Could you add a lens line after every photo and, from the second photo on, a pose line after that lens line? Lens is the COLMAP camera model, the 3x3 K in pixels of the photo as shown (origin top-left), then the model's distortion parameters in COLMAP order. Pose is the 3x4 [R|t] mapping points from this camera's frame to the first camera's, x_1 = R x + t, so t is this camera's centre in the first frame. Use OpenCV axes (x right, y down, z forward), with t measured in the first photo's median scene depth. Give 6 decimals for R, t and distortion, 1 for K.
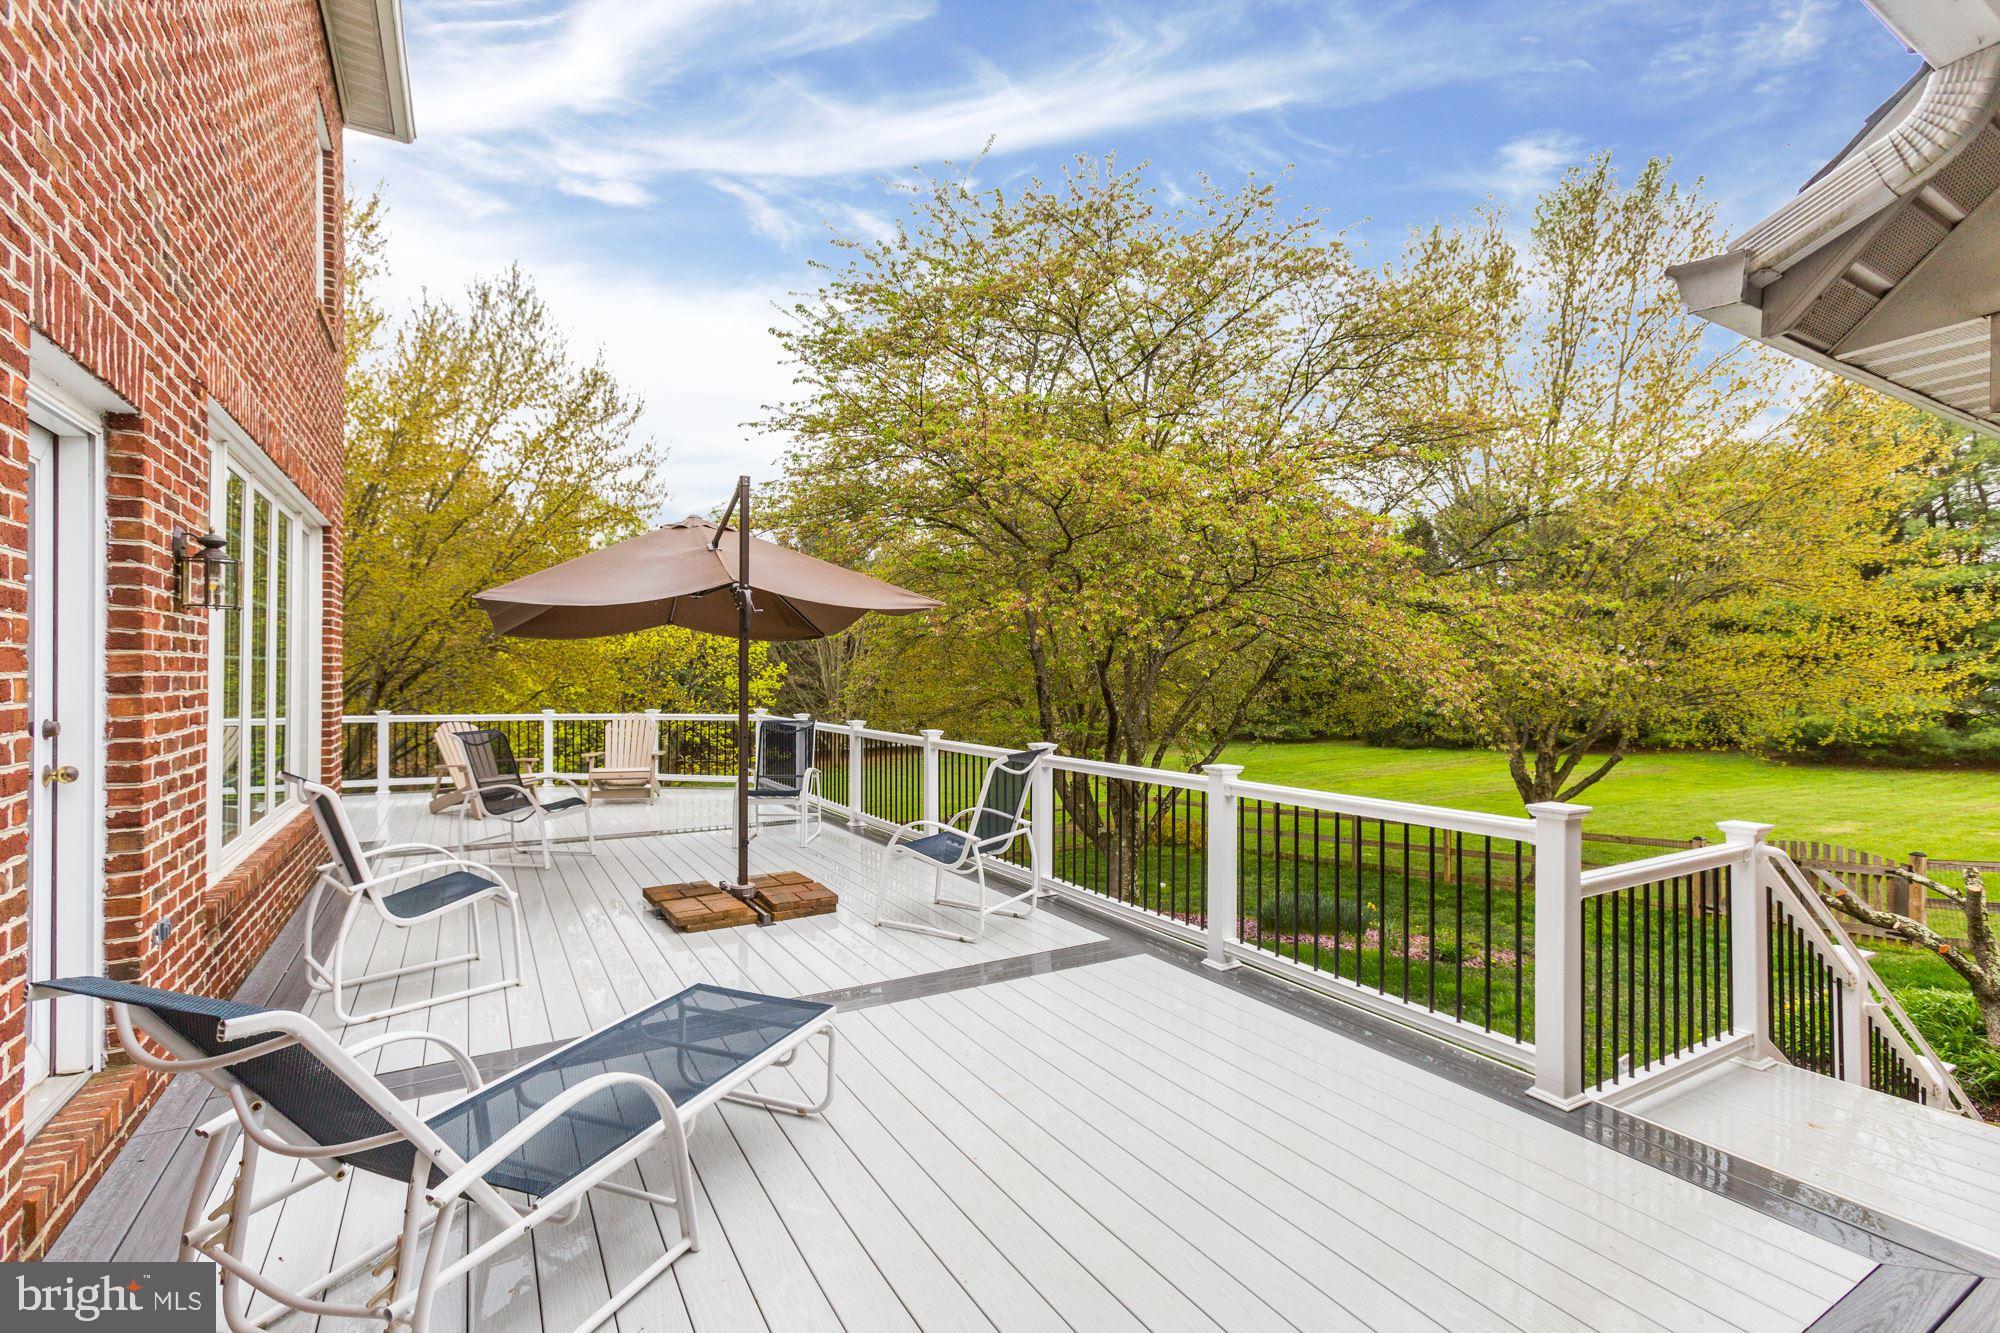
lens RADIAL K [[913.5, 0, 1005.4], [0, 913.5, 668.2], [0, 0, 1]] dist [0.002632, 0.000800]
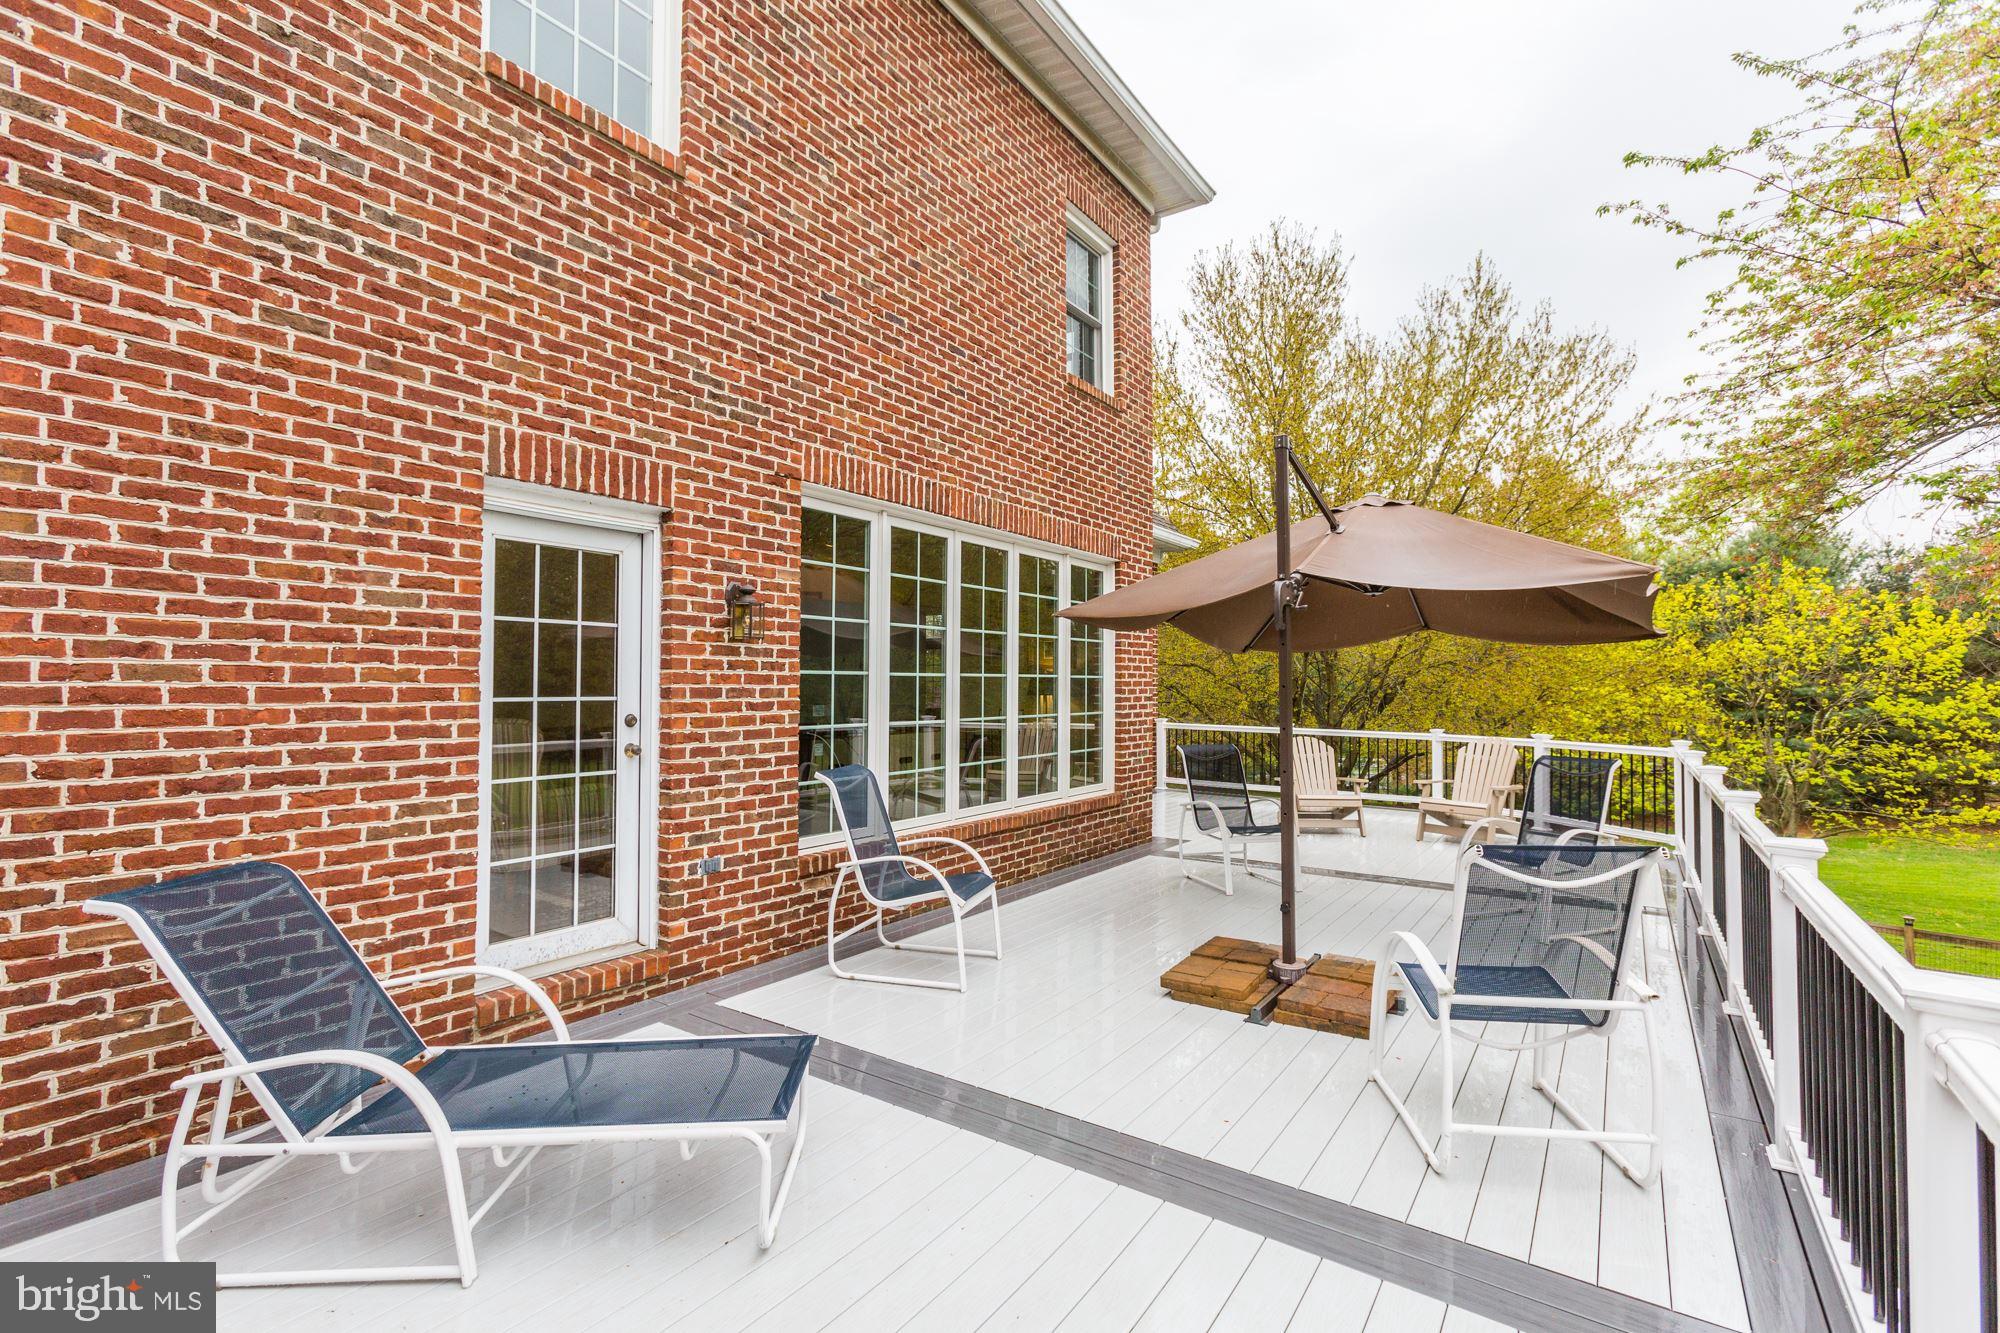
lens RADIAL K [[913.5, 0, 953.7], [0, 913.5, 656.5], [0, 0, 1]] dist [0.002632, 0.000800]
pose [[0.417419, -0.025894, -0.908345, 0.122597], [-0.000344, 0.999589, -0.028653, 0.000270], [0.908714, 0.012273, 0.417239, 0.169364]]
